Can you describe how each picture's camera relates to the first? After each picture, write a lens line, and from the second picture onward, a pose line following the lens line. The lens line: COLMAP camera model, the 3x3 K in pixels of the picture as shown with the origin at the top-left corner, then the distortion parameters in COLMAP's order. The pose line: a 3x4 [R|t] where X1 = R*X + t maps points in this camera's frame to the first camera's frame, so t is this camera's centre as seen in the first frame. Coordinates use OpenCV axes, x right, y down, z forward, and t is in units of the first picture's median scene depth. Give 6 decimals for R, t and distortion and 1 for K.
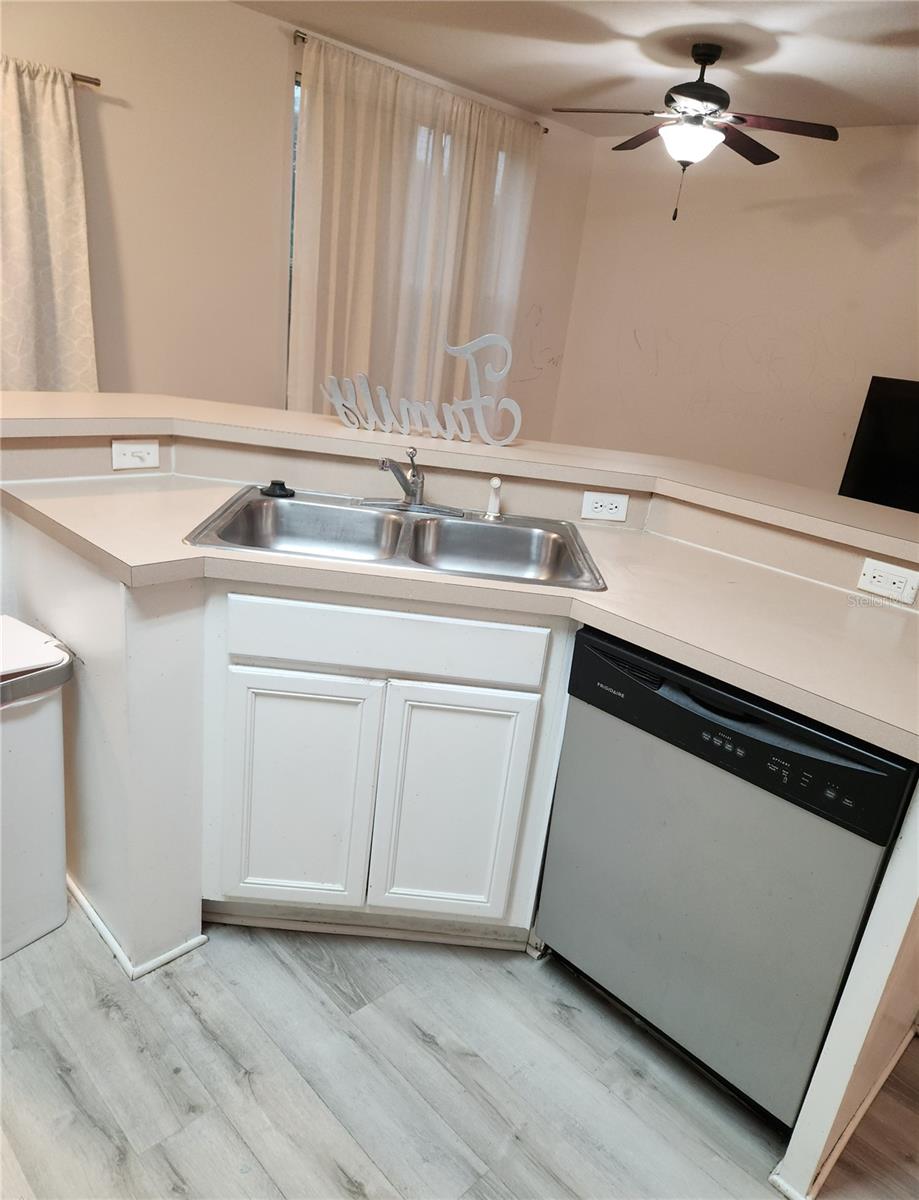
lens RADIAL K [[852.3, 0, 464.1], [0, 852.3, 618.9], [0, 0, 1]] dist [0.099676, -0.070556]
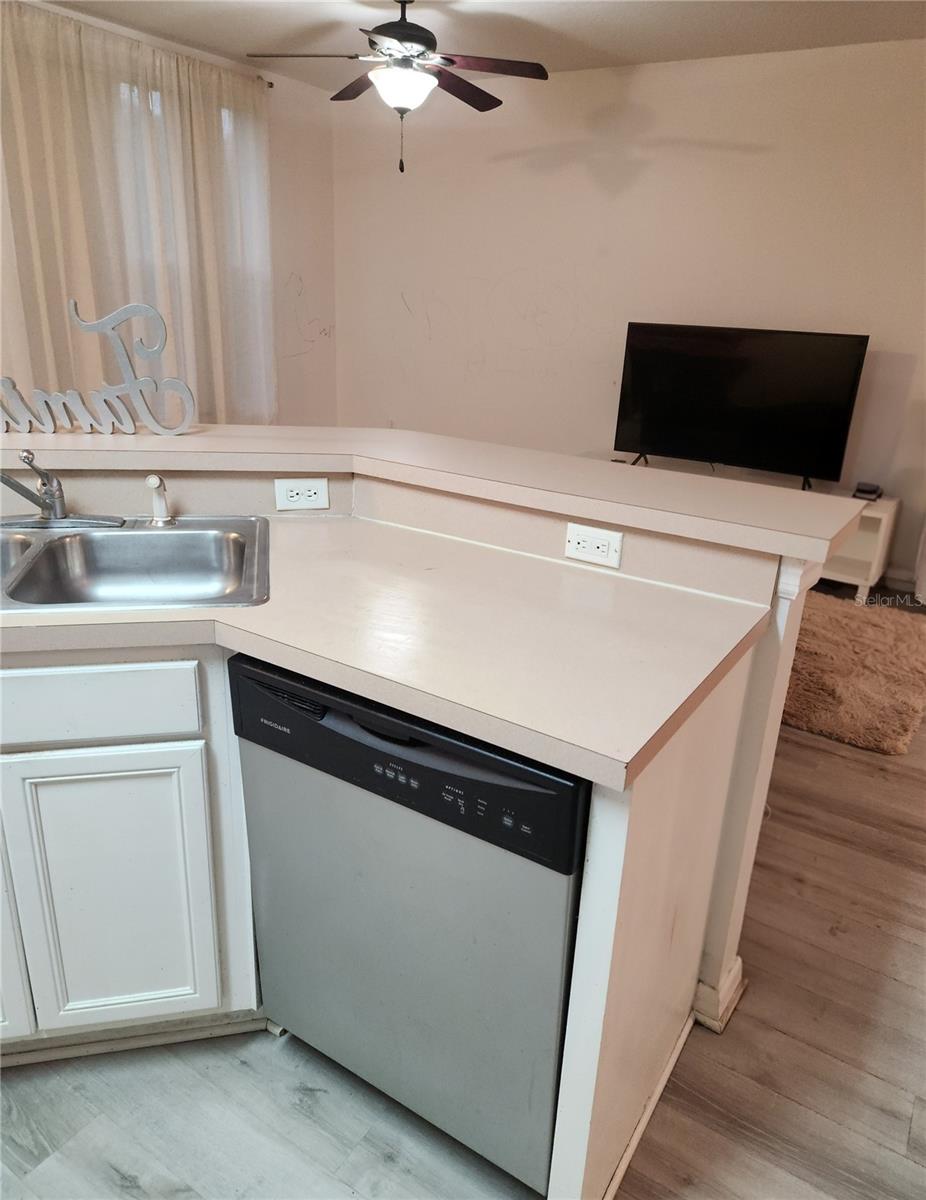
lens RADIAL K [[852.3, 0, 471.0], [0, 852.3, 602.0], [0, 0, 1]] dist [0.099676, -0.070556]
pose [[0.975769, -0.140921, 0.167383, 0.181747], [0.138970, 0.990021, 0.023370, -0.020937], [-0.169006, 0.000457, 0.985615, 0.124375]]
